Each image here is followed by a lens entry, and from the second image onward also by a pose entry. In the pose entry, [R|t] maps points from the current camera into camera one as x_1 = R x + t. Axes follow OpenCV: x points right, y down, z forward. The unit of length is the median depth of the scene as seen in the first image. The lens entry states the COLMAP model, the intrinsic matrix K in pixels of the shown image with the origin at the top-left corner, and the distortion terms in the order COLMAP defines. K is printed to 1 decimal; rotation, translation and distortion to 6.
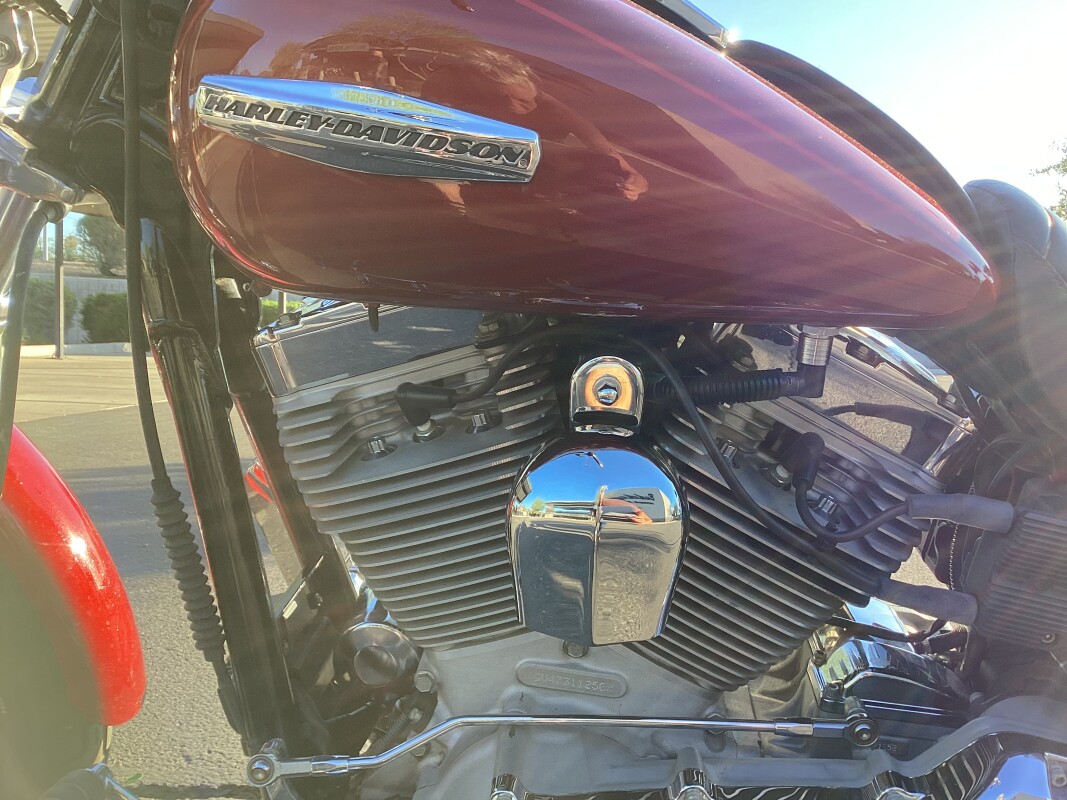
lens RADIAL K [[1024.0, 0, 533.4], [0, 1024.0, 375.1], [0, 0, 1]] dist [0.175204, -0.304126]
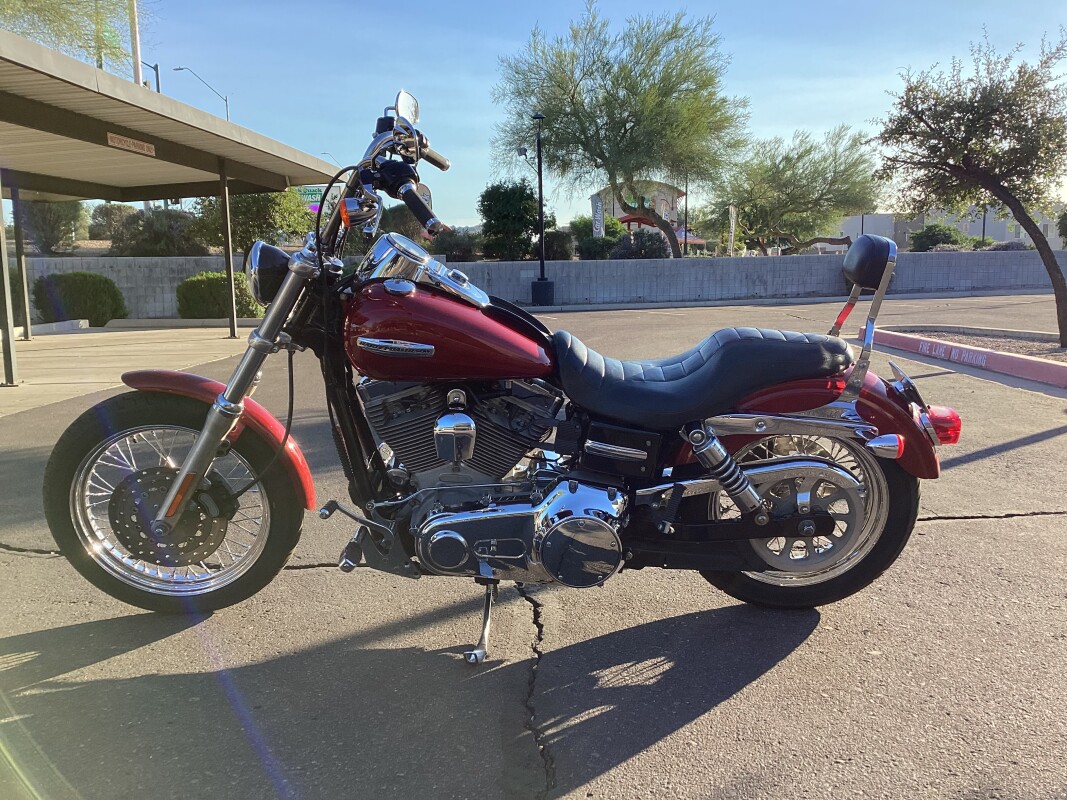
lens RADIAL K [[1024.0, 0, 533.4], [0, 1024.0, 375.1], [0, 0, 1]] dist [0.175204, -0.304126]
pose [[0.996217, -0.061070, 0.061831, 0.111302], [0.057451, 0.996621, 0.058710, -0.248846], [-0.065207, -0.054935, 0.996358, -2.552635]]
